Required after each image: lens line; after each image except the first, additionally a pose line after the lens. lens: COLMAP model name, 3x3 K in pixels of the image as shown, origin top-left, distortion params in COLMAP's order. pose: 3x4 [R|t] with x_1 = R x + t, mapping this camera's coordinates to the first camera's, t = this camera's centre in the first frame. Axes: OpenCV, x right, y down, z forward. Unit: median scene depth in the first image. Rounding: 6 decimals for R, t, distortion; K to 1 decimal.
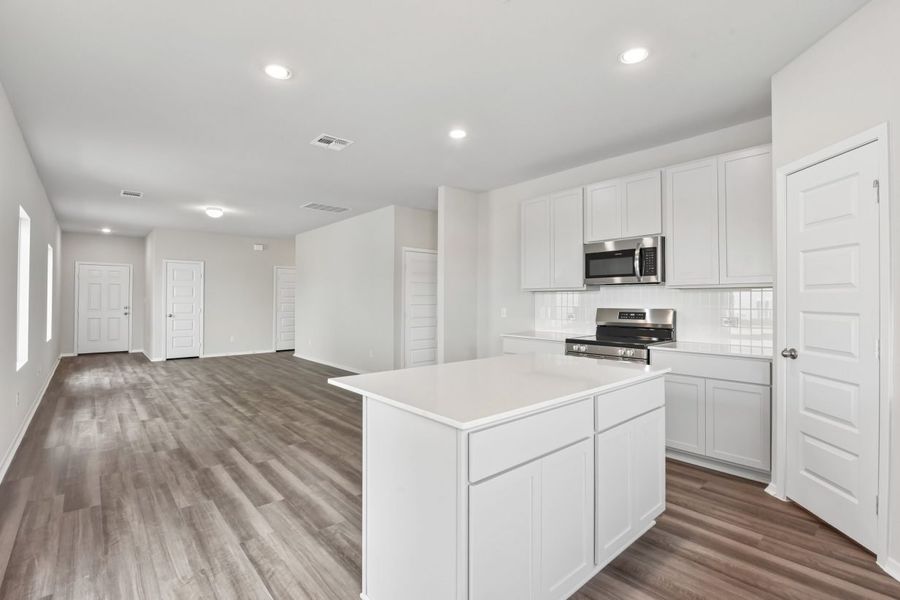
lens RADIAL K [[409.4, 0, 464.2], [0, 409.4, 299.1], [0, 0, 1]] dist [-0.014421, 0.011122]
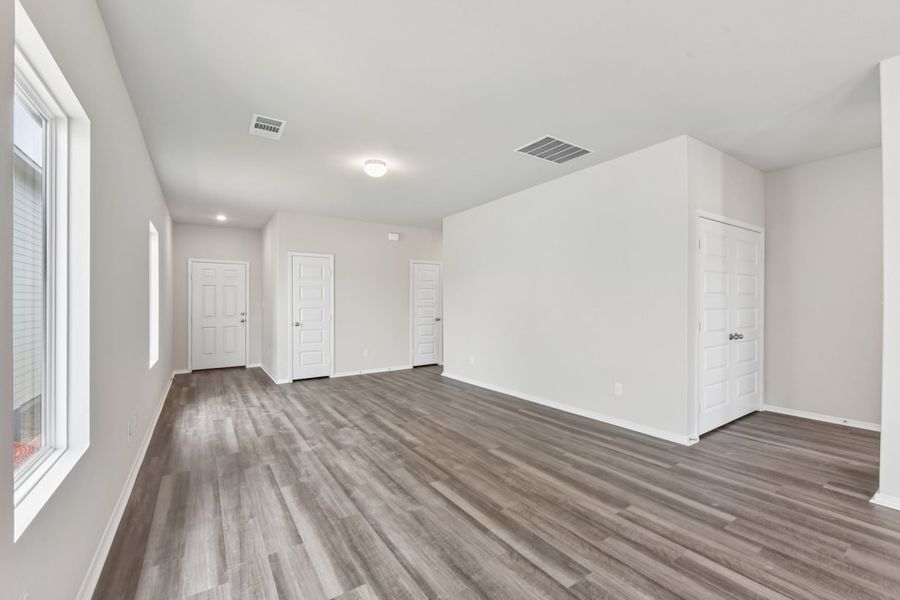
lens RADIAL K [[363.6, 0, 454.2], [0, 363.6, 302.9], [0, 0, 1]] dist [-0.007919, -0.000197]
pose [[0.991132, -0.009088, -0.132572, -0.333208], [0.009515, 0.999951, 0.002588, 0.001008], [0.132542, -0.003826, 0.991170, 0.355595]]
